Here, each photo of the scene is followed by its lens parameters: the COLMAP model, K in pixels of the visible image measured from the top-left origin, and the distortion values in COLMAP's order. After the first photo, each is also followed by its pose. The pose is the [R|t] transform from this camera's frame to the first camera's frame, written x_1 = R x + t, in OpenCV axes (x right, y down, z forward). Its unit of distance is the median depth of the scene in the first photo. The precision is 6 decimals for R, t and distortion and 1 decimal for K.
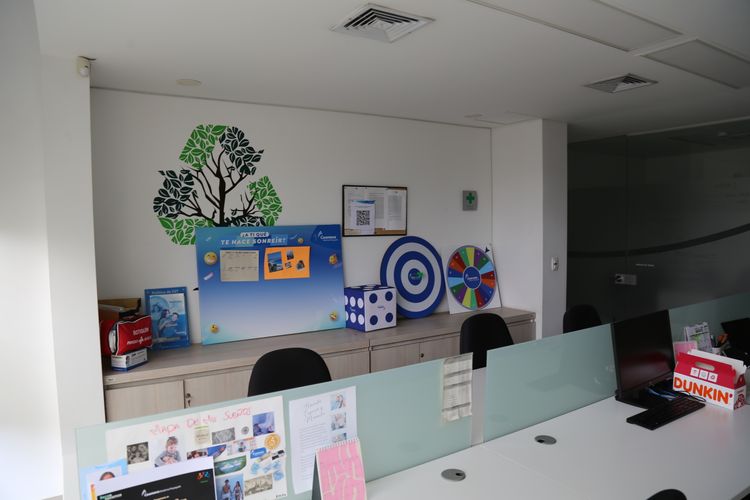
lens RADIAL K [[511.2, 0, 375.0], [0, 511.2, 250.0], [0, 0, 1]] dist [-0.135022, 0.068563]
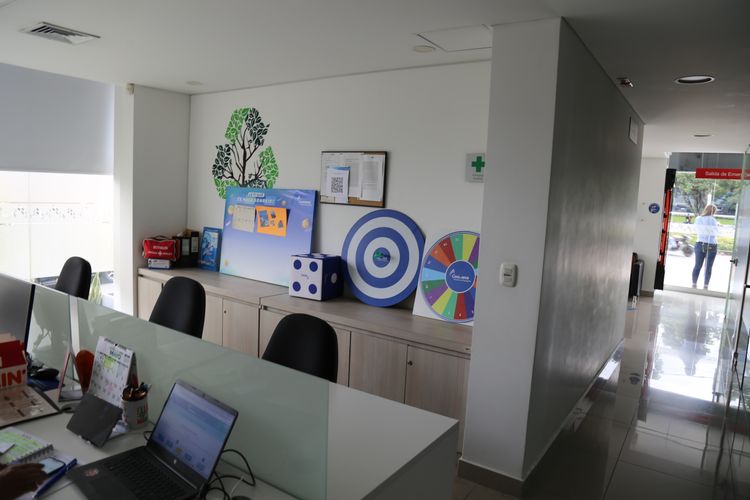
lens RADIAL K [[511.2, 0, 375.0], [0, 511.2, 250.0], [0, 0, 1]] dist [-0.135022, 0.068563]
pose [[0.400171, 0.133731, -0.906630, 0.995125], [-0.109993, 0.989153, 0.097354, -0.048494], [0.909816, 0.060764, 0.410540, 0.761195]]
